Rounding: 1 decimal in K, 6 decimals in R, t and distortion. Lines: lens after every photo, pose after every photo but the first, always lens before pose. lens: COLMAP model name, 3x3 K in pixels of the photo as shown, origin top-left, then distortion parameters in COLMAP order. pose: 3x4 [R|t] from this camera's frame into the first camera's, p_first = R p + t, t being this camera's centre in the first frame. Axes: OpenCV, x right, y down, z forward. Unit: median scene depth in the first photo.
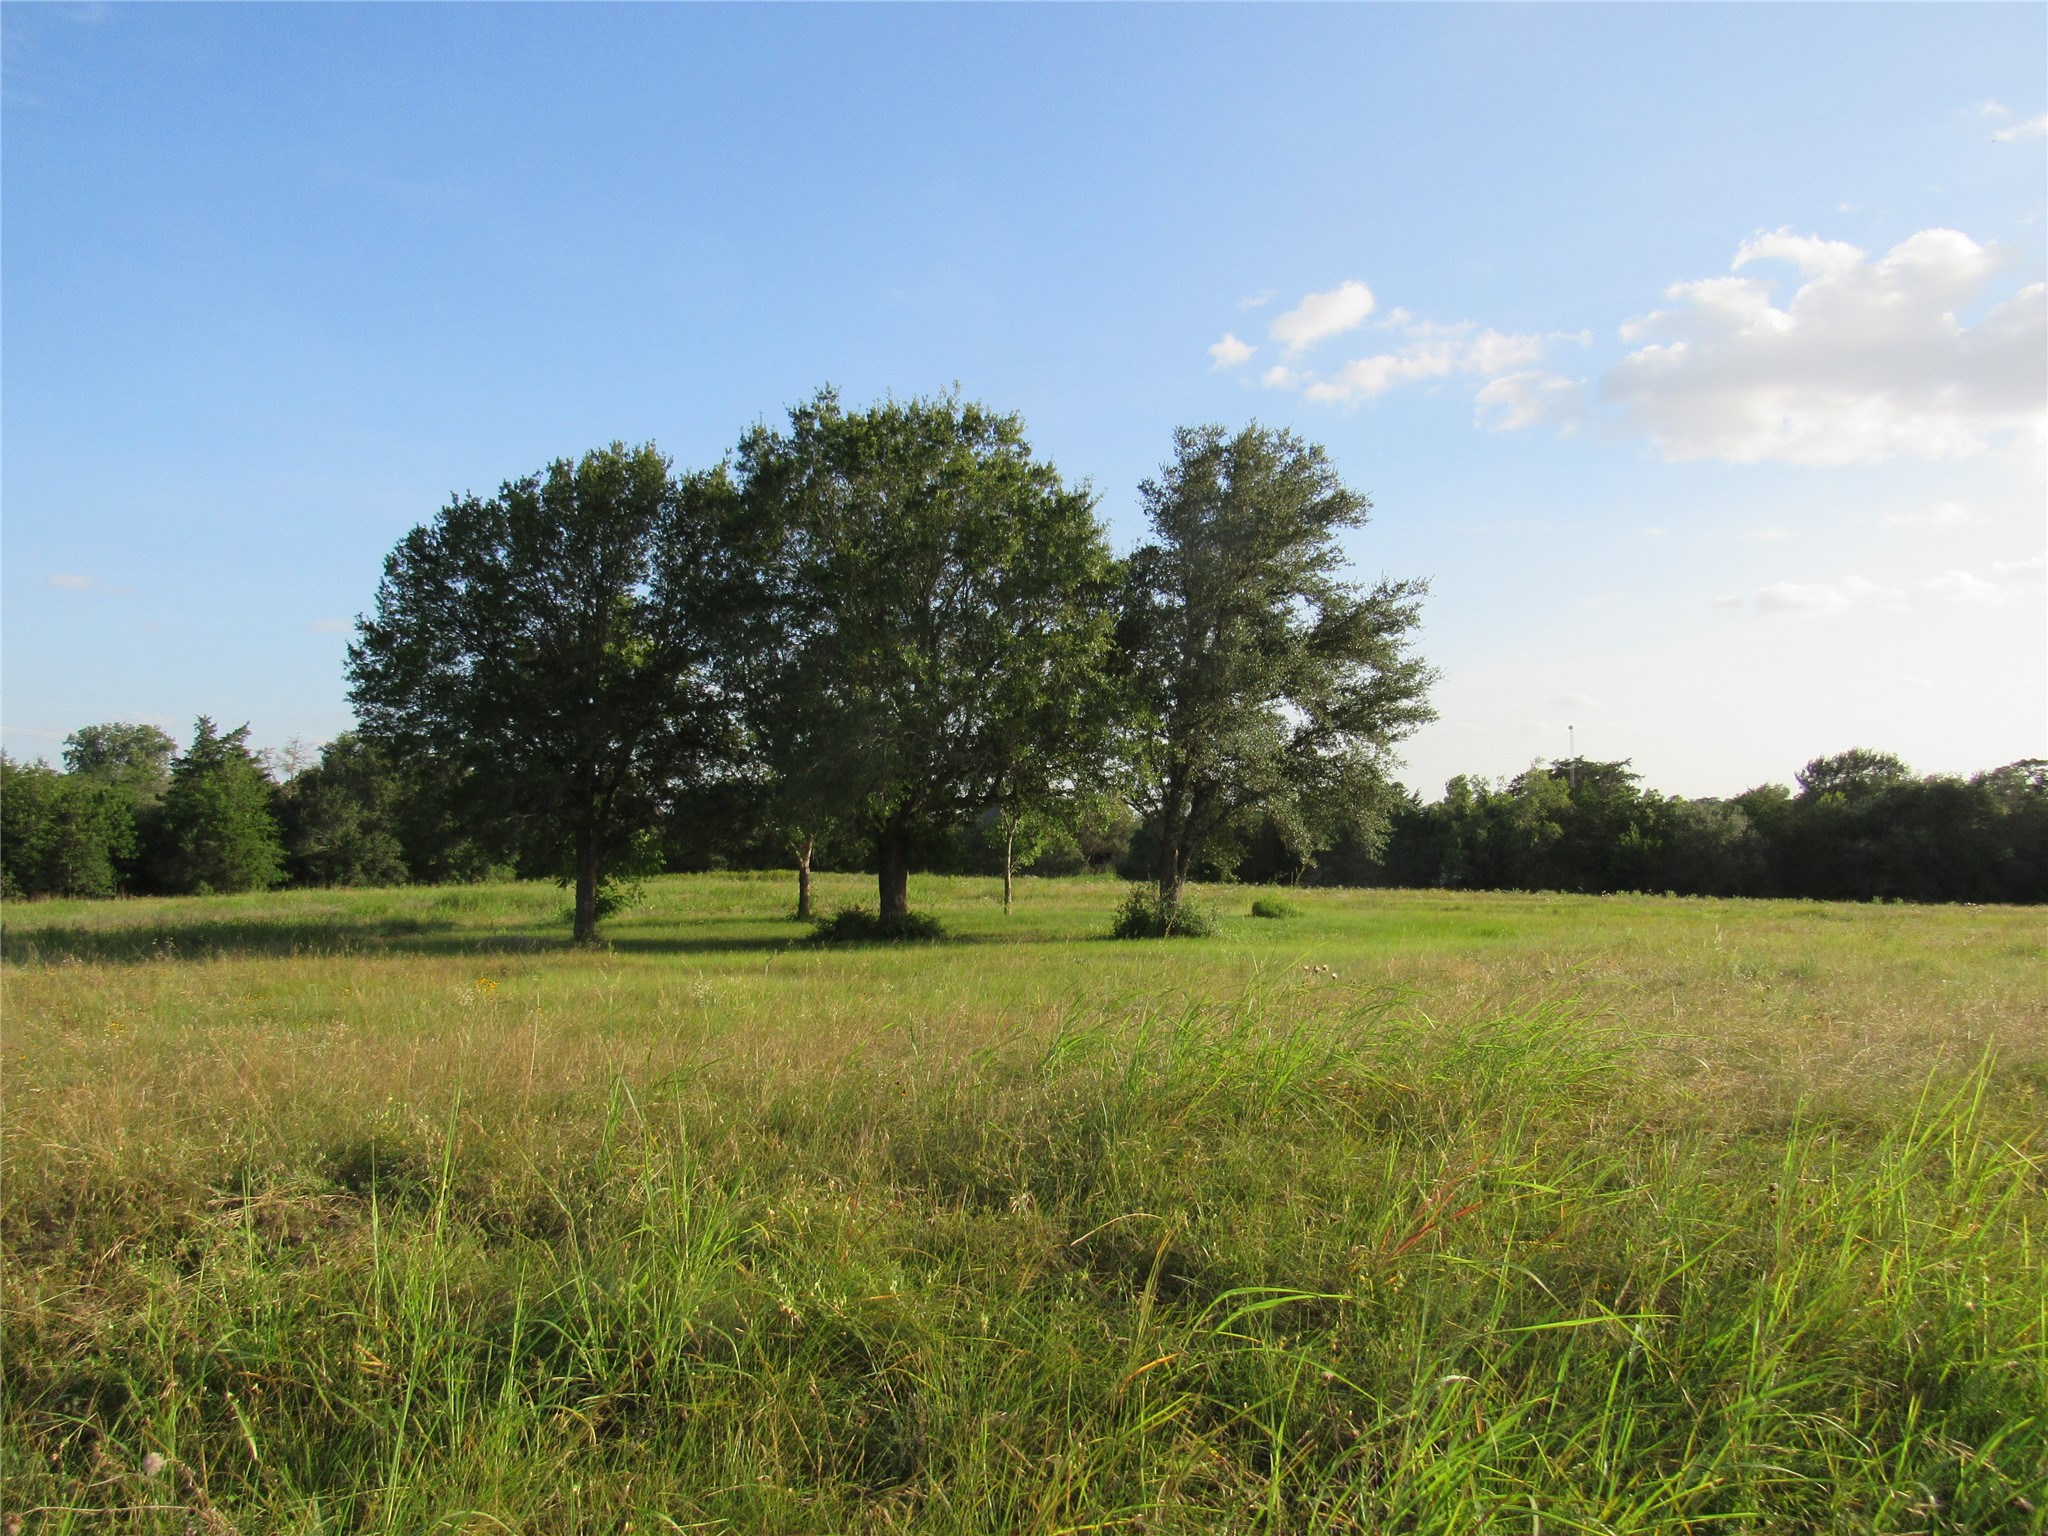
lens RADIAL K [[1453.8, 0, 1024.0], [0, 1453.8, 768.0], [0, 0, 1]] dist [-0.005616, -0.003738]
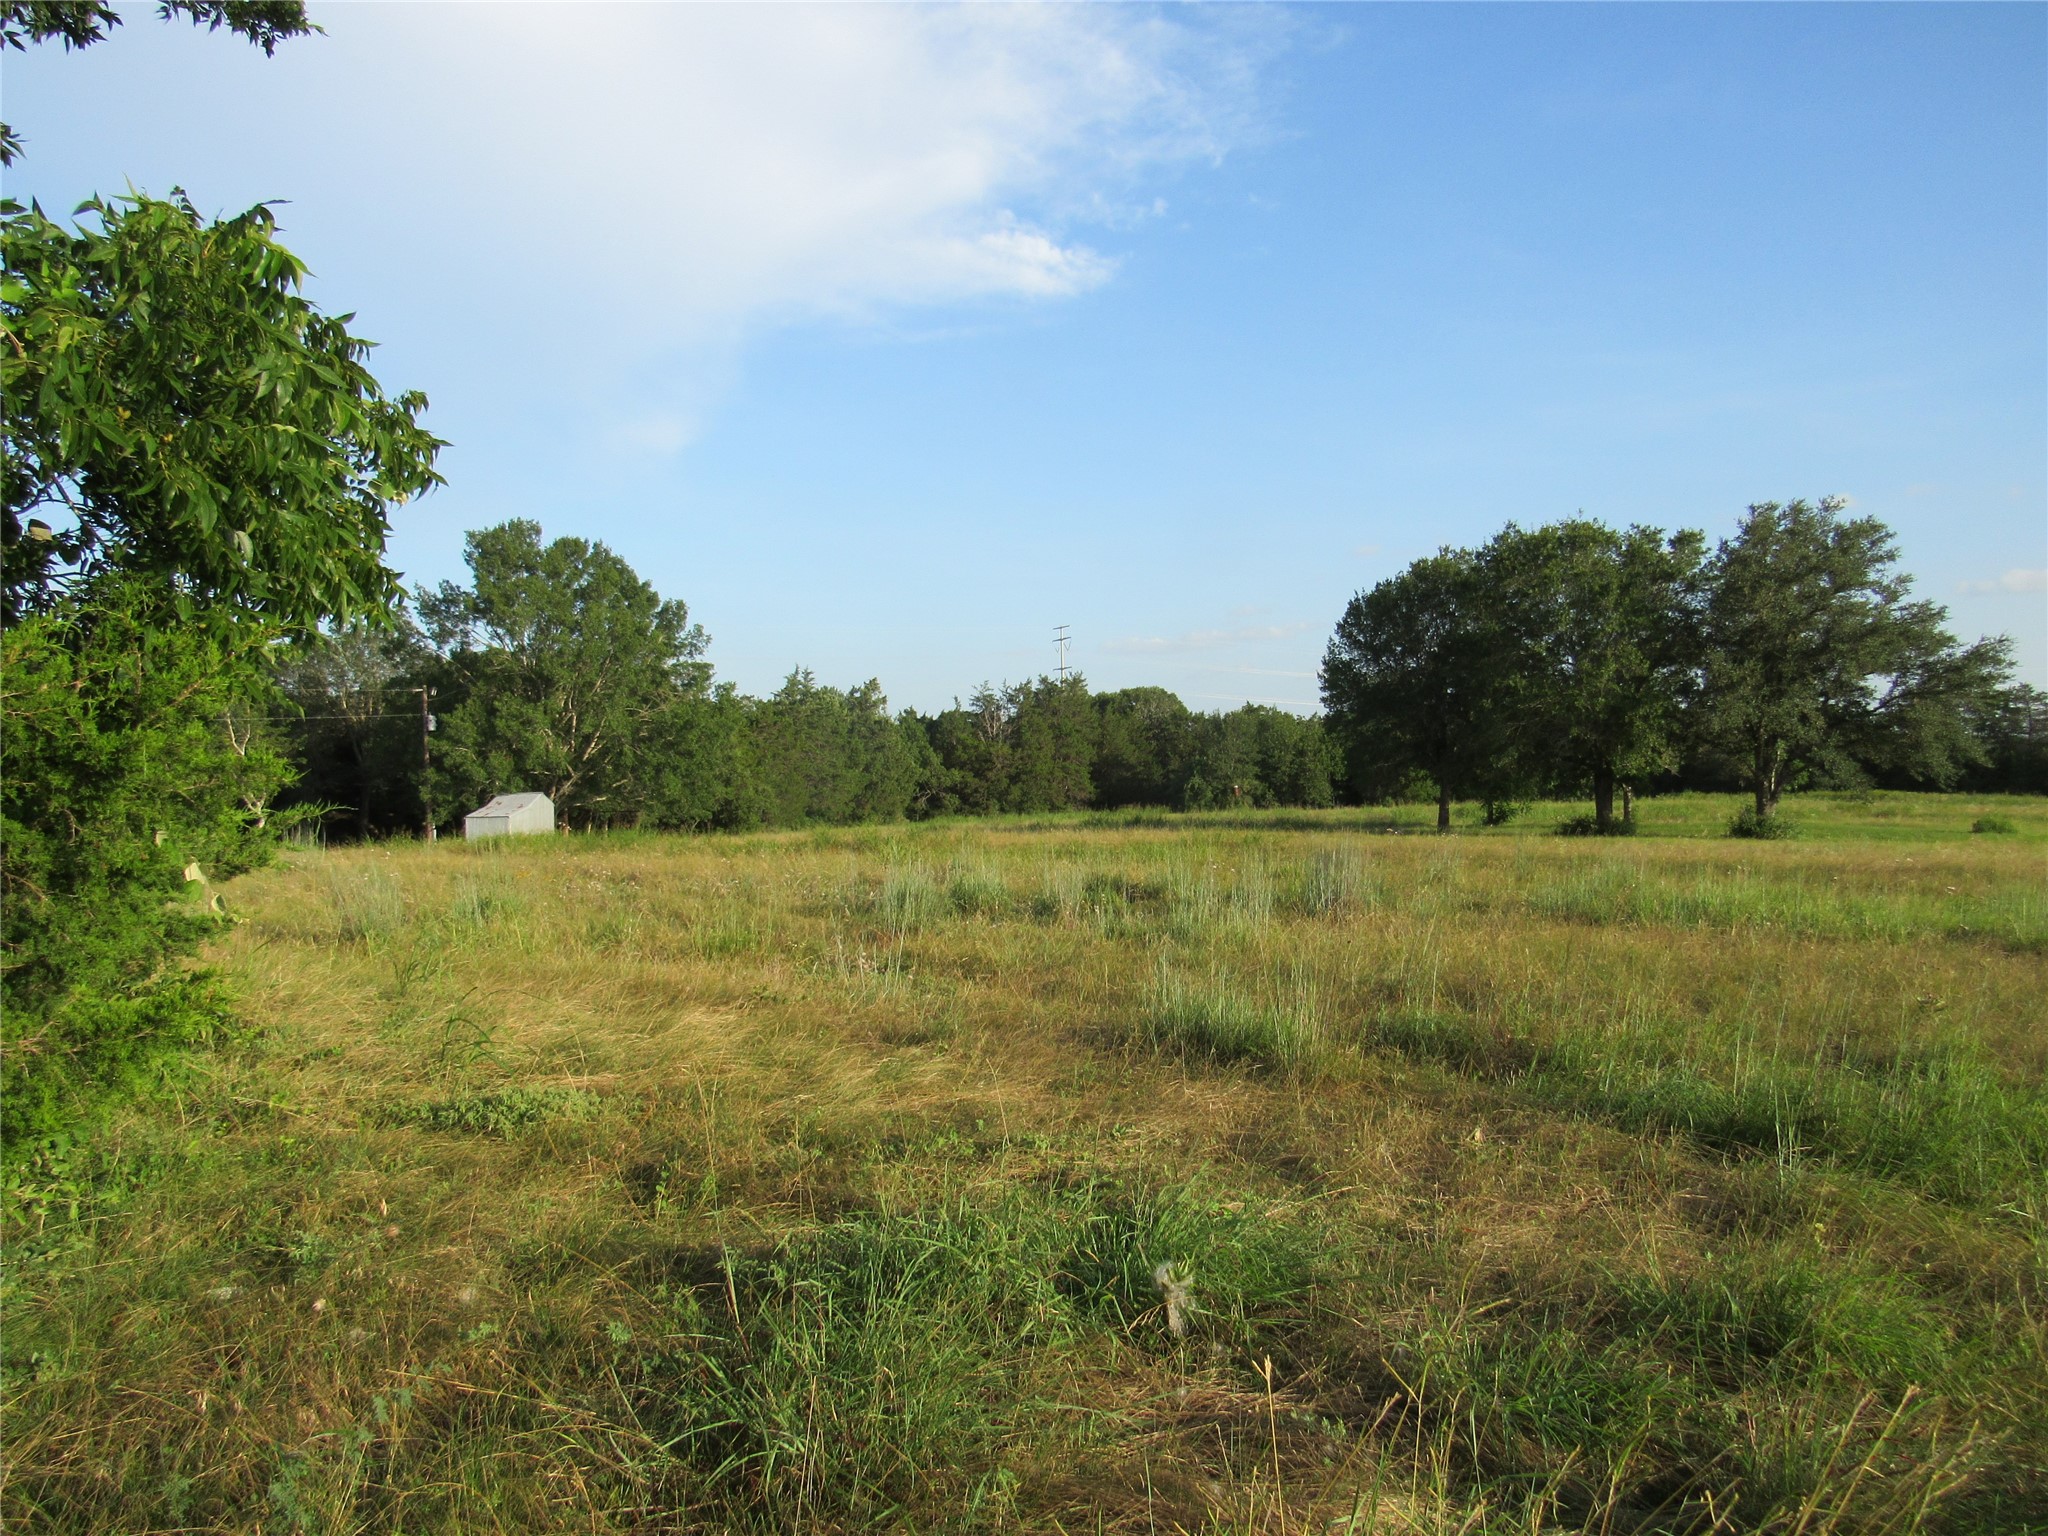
lens RADIAL K [[1453.1, 0, 1021.2], [0, 1453.1, 761.3], [0, 0, 1]] dist [-0.005417, 0.001931]
pose [[0.673033, -0.010924, -0.739532, 0.218567], [0.049508, 0.998314, 0.030309, -0.014662], [0.737954, -0.057012, 0.672439, -0.186657]]
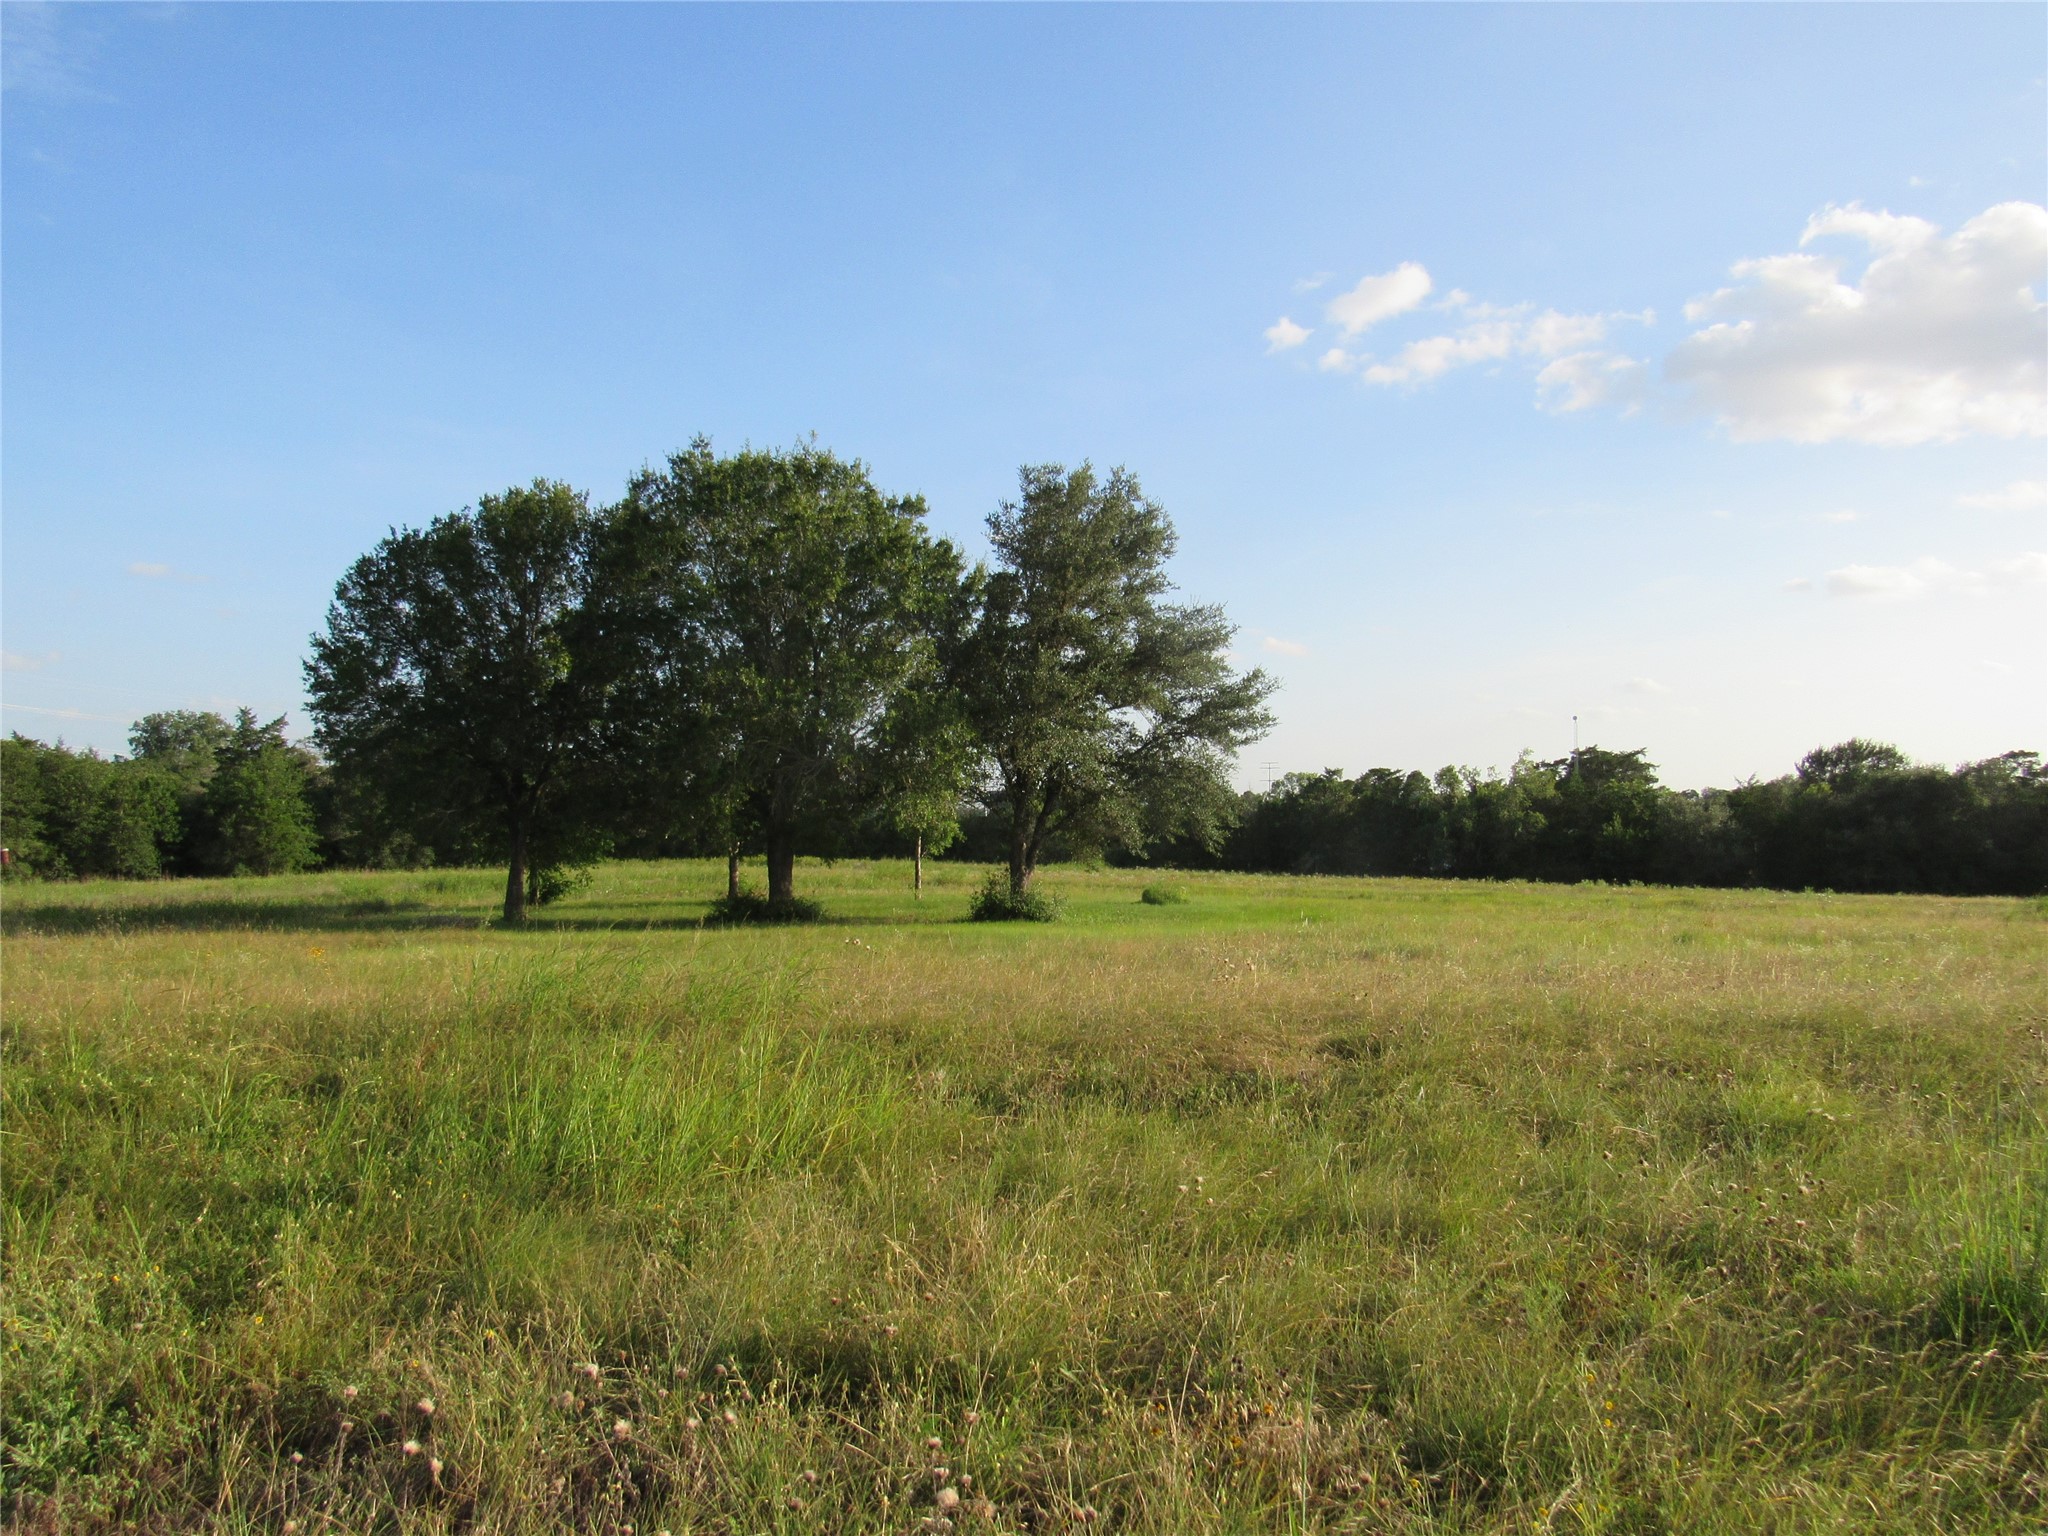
lens RADIAL K [[1453.1, 0, 1021.2], [0, 1453.1, 761.3], [0, 0, 1]] dist [-0.005417, 0.001931]
pose [[0.999148, 0.002113, -0.041224, 0.047318], [-0.001872, 0.999981, 0.005885, -0.004134], [0.041236, -0.005803, 0.999133, -0.037869]]
